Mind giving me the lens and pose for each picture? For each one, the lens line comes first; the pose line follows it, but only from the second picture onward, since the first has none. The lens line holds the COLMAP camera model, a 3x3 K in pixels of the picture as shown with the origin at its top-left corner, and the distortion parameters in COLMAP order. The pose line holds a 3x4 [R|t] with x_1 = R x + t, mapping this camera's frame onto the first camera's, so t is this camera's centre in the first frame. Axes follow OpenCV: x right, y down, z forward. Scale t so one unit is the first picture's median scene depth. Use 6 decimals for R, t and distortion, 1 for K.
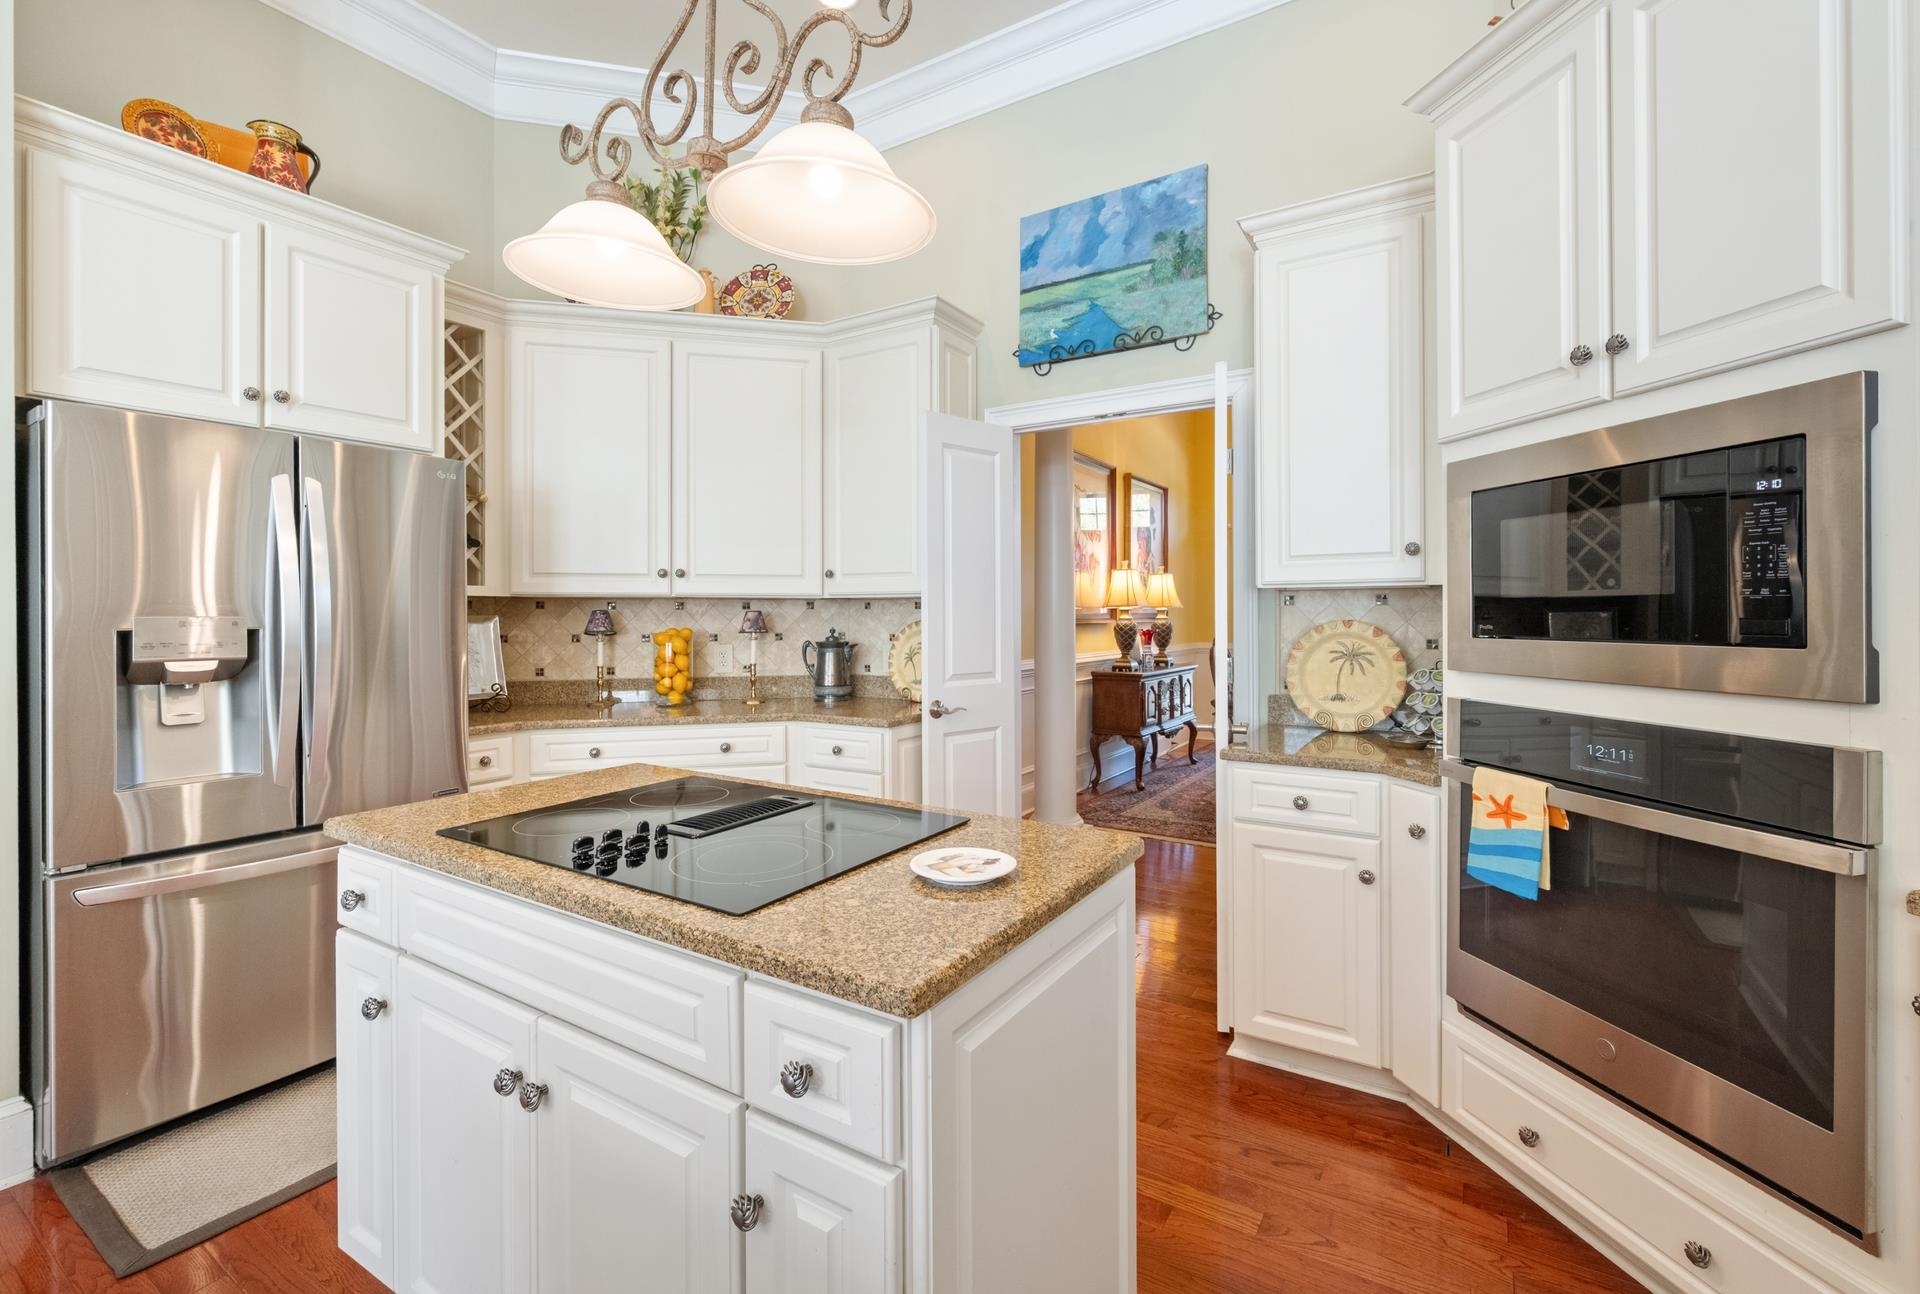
lens RADIAL K [[816.8, 0, 960.2], [0, 816.8, 615.8], [0, 0, 1]] dist [-0.001923, -0.000151]
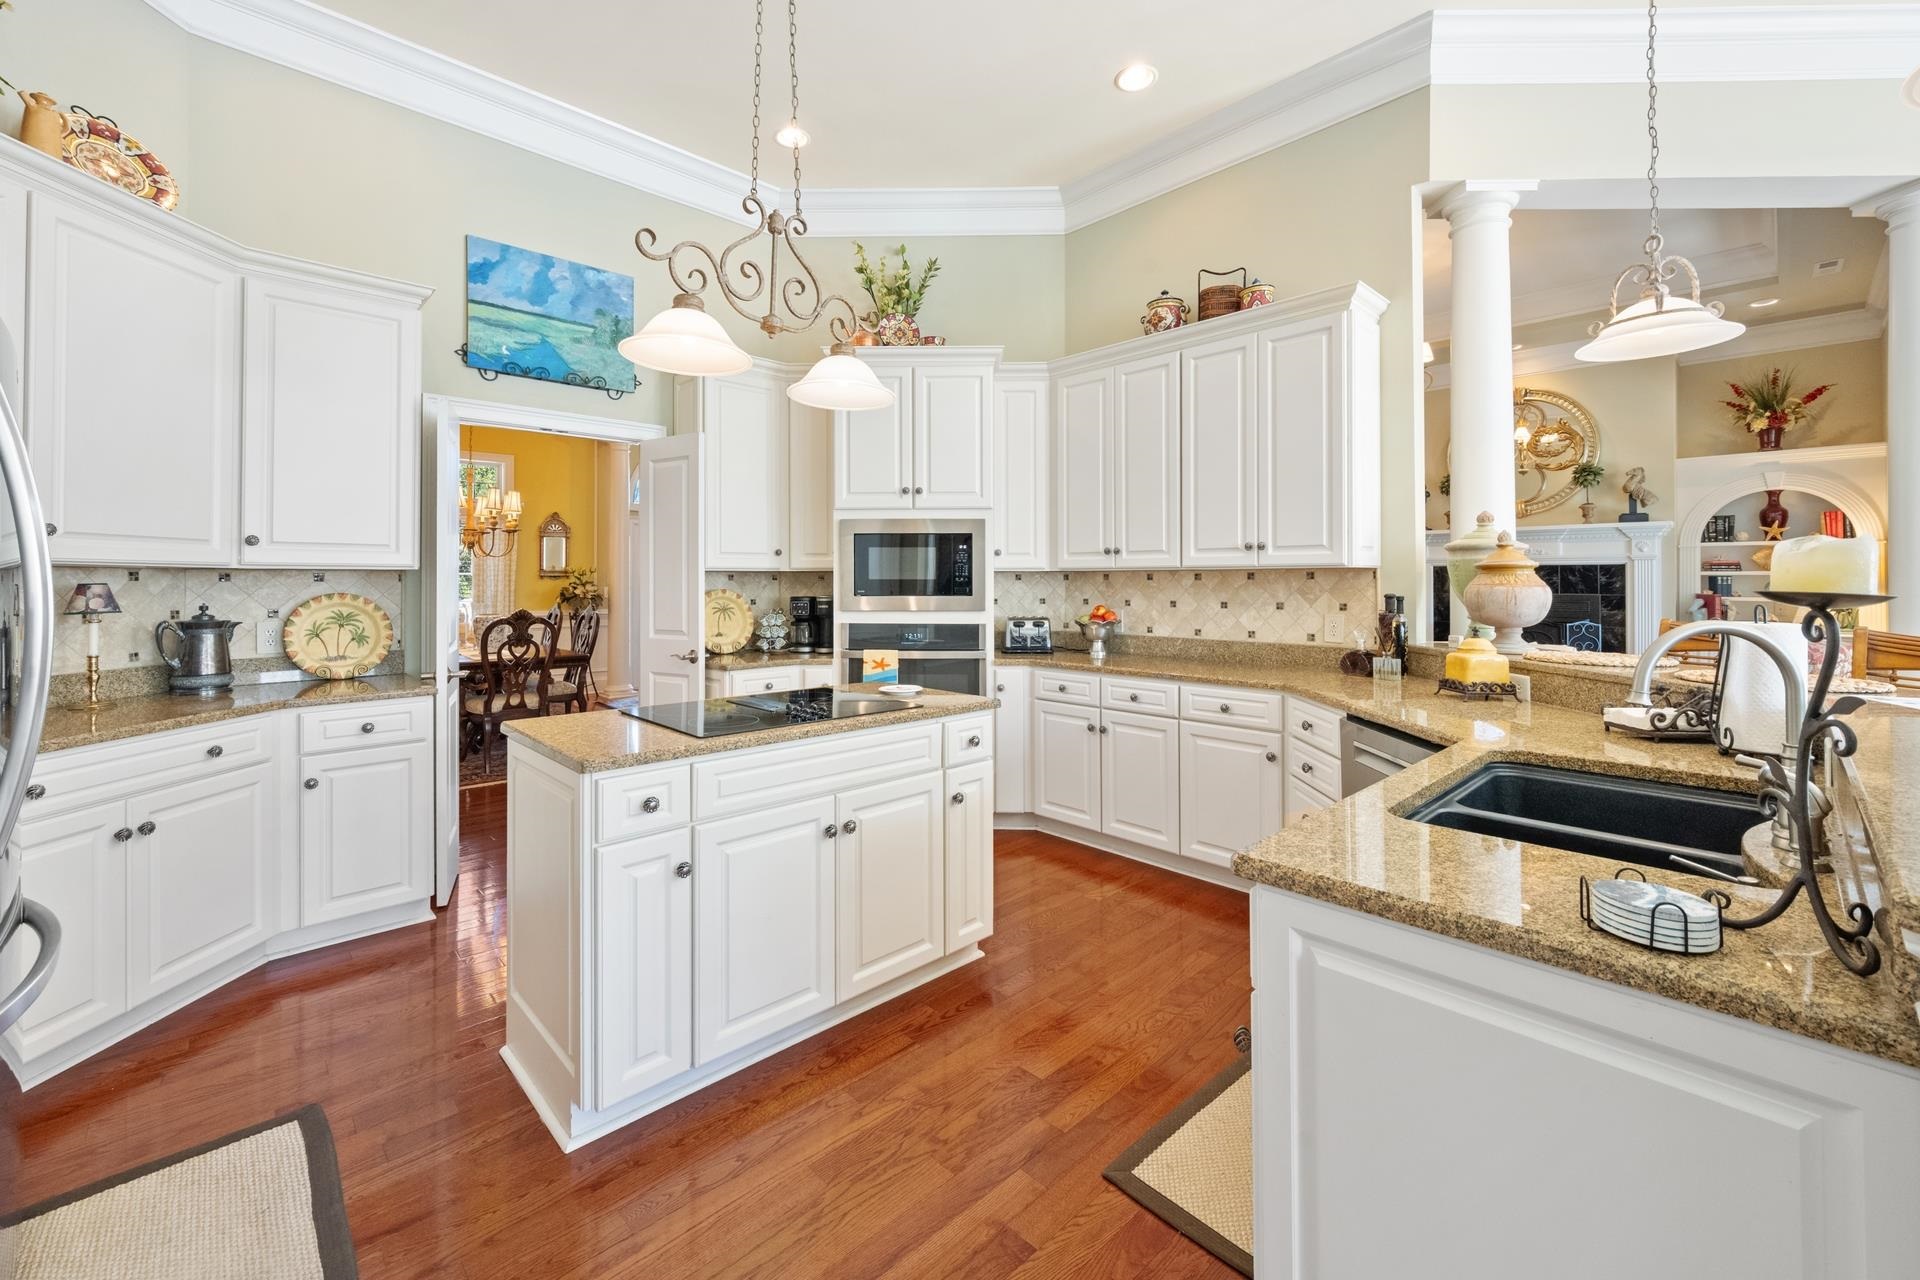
lens RADIAL K [[777.5, 0, 949.4], [0, 777.5, 577.0], [0, 0, 1]] dist [0.001756, -0.000562]
pose [[0.266757, 0.010272, 0.963709, -0.827905], [0.004066, 0.999922, -0.011784, -0.000063], [-0.963755, 0.007062, 0.266694, 0.083310]]
